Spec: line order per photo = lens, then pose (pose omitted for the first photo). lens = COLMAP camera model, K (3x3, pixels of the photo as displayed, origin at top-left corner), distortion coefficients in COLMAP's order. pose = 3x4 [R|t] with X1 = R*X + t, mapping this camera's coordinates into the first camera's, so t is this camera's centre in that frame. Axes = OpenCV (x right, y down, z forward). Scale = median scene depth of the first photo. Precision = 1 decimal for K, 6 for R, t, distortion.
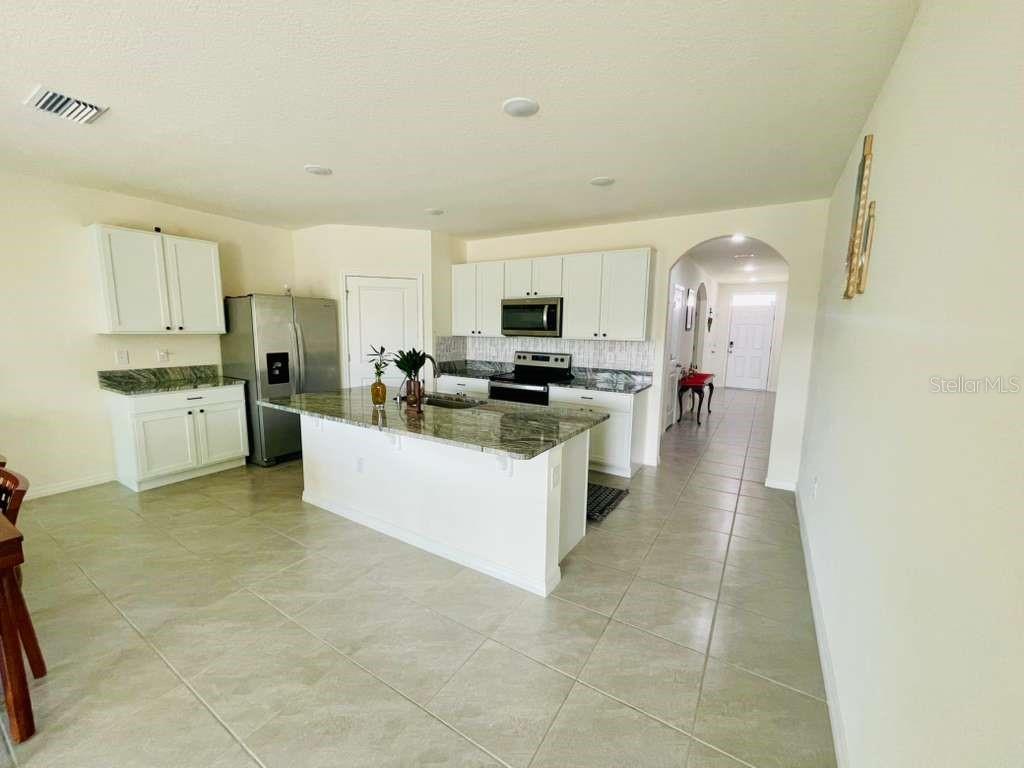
lens RADIAL K [[413.4, 0, 506.4], [0, 413.4, 385.6], [0, 0, 1]] dist [-0.002606, 0.000871]
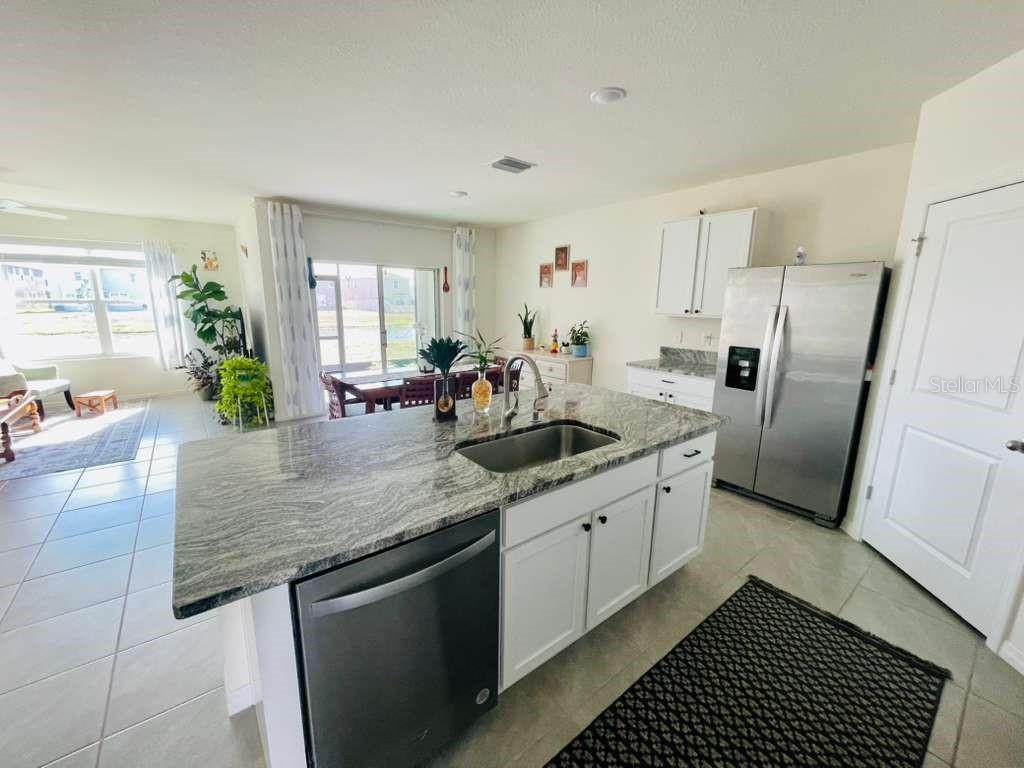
lens RADIAL K [[413.4, 0, 506.4], [0, 413.4, 385.6], [0, 0, 1]] dist [-0.002606, 0.000871]
pose [[-0.343137, 0.171625, -0.923473, 0.249945], [-0.146462, 0.961363, 0.233088, -0.111410], [0.927796, 0.215235, -0.304743, 0.771729]]
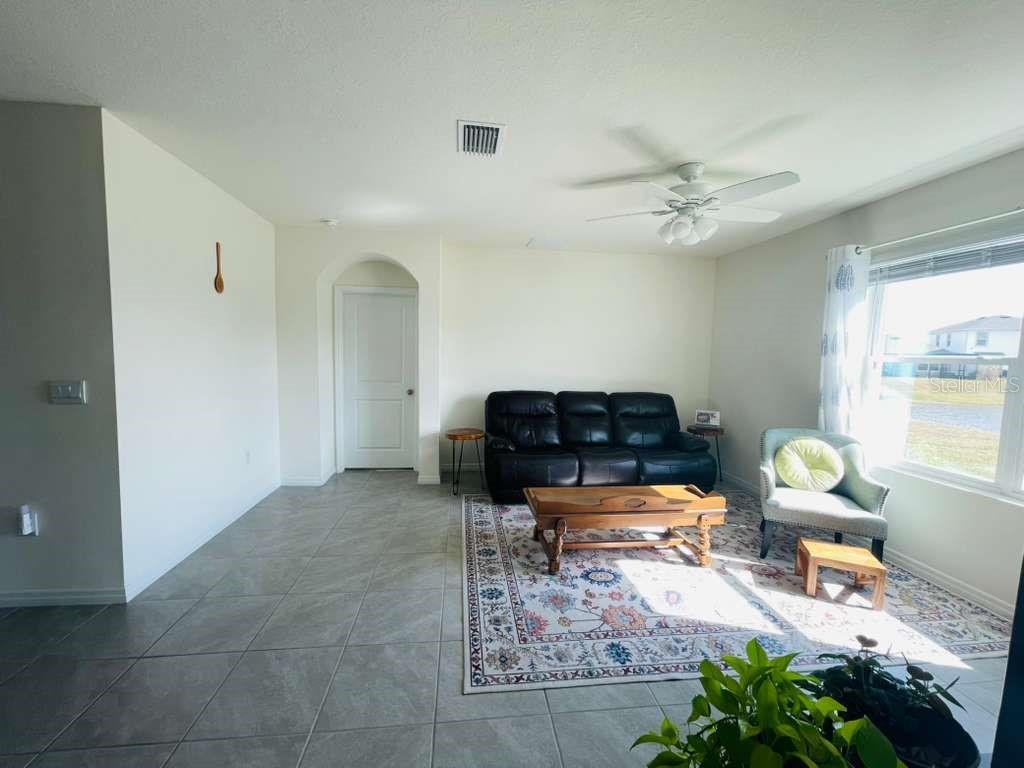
lens RADIAL K [[413.4, 0, 506.4], [0, 413.4, 385.6], [0, 0, 1]] dist [-0.002606, 0.000871]
pose [[-0.623338, -0.093354, 0.776360, -0.517825], [0.078803, 0.980294, 0.181148, 0.001419], [-0.777972, 0.174096, -0.603697, -0.000538]]
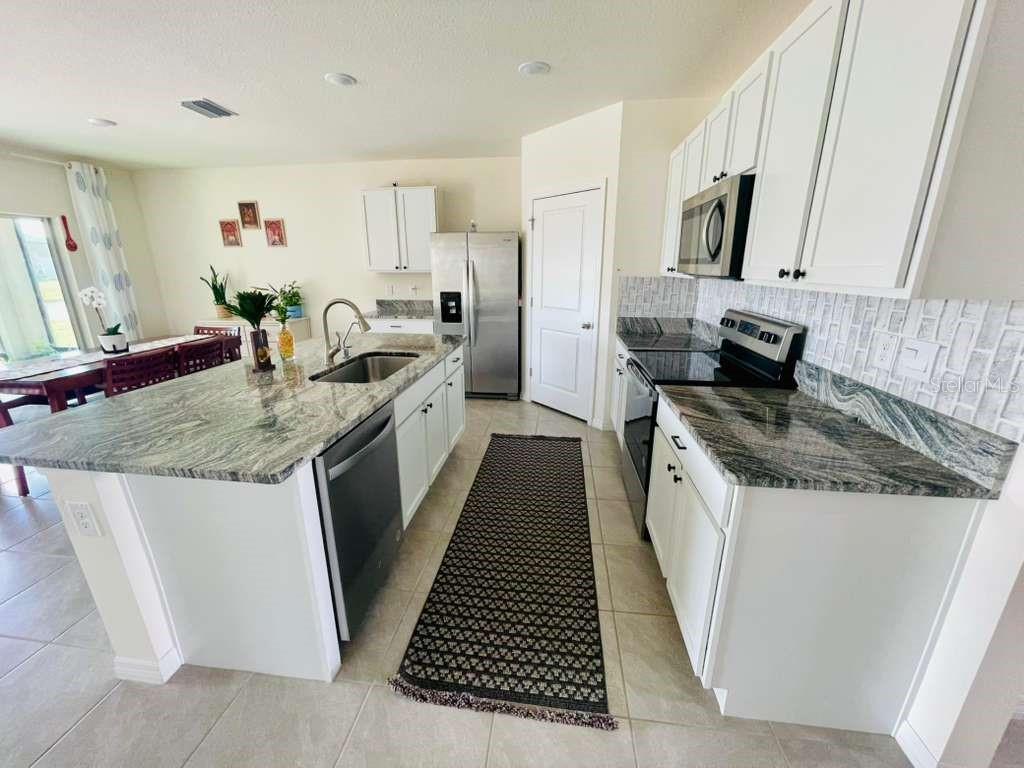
lens RADIAL K [[413.4, 0, 506.4], [0, 413.4, 385.6], [0, 0, 1]] dist [-0.002606, 0.000871]
pose [[0.421562, 0.237486, -0.875149, 0.406554], [-0.115688, 0.971295, 0.207850, -0.074859], [0.899389, 0.013622, 0.436936, 0.622613]]
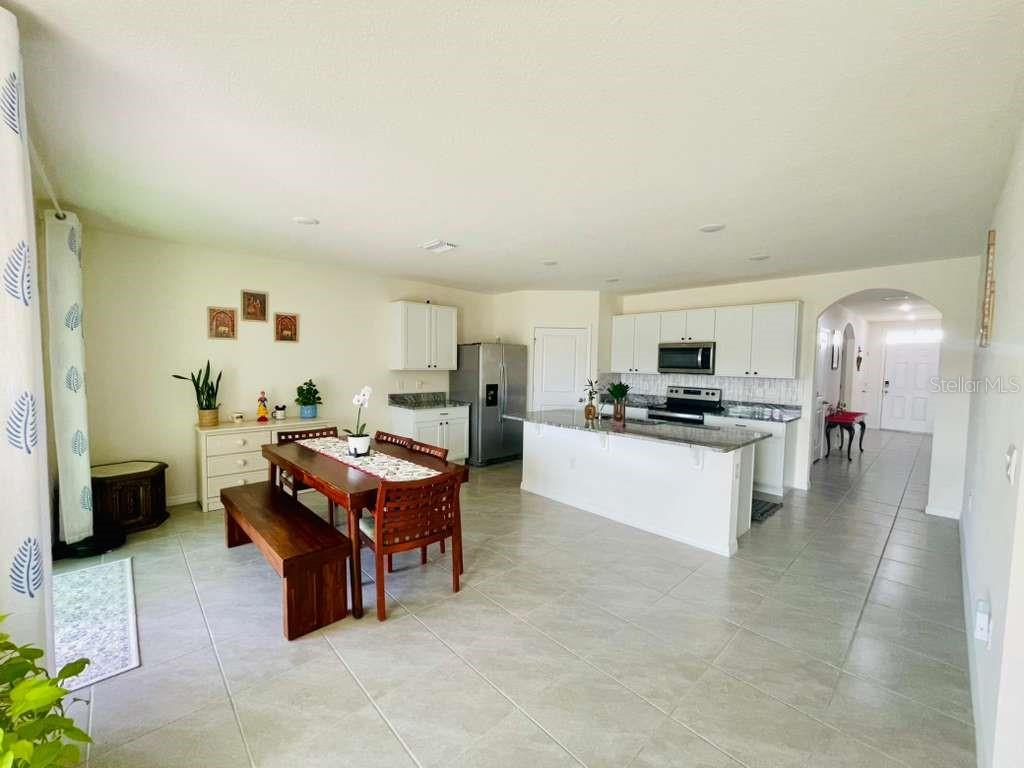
lens RADIAL K [[411.0, 0, 509.5], [0, 411.0, 386.3], [0, 0, 1]] dist [-0.002630, -0.000217]
pose [[0.968567, 0.016365, -0.248214, -0.141778], [-0.037540, 0.996022, -0.080818, 0.033946], [0.245904, 0.087595, 0.965328, -0.287215]]
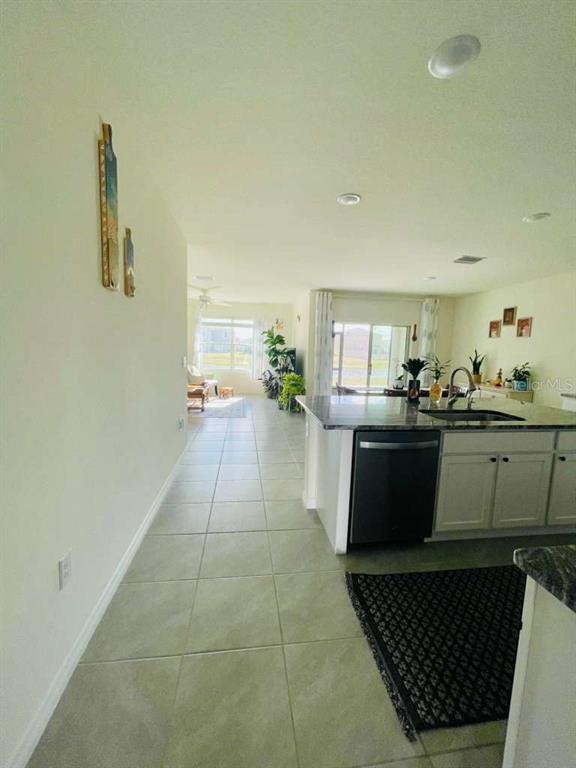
lens RADIAL K [[310.0, 0, 287.0], [0, 310.0, 379.7], [0, 0, 1]] dist [-0.002606, 0.000871]
pose [[-0.762090, 0.028230, -0.646856, 0.462021], [-0.131604, 0.971440, 0.197445, -0.095447], [0.633955, 0.235599, -0.736610, 0.871029]]
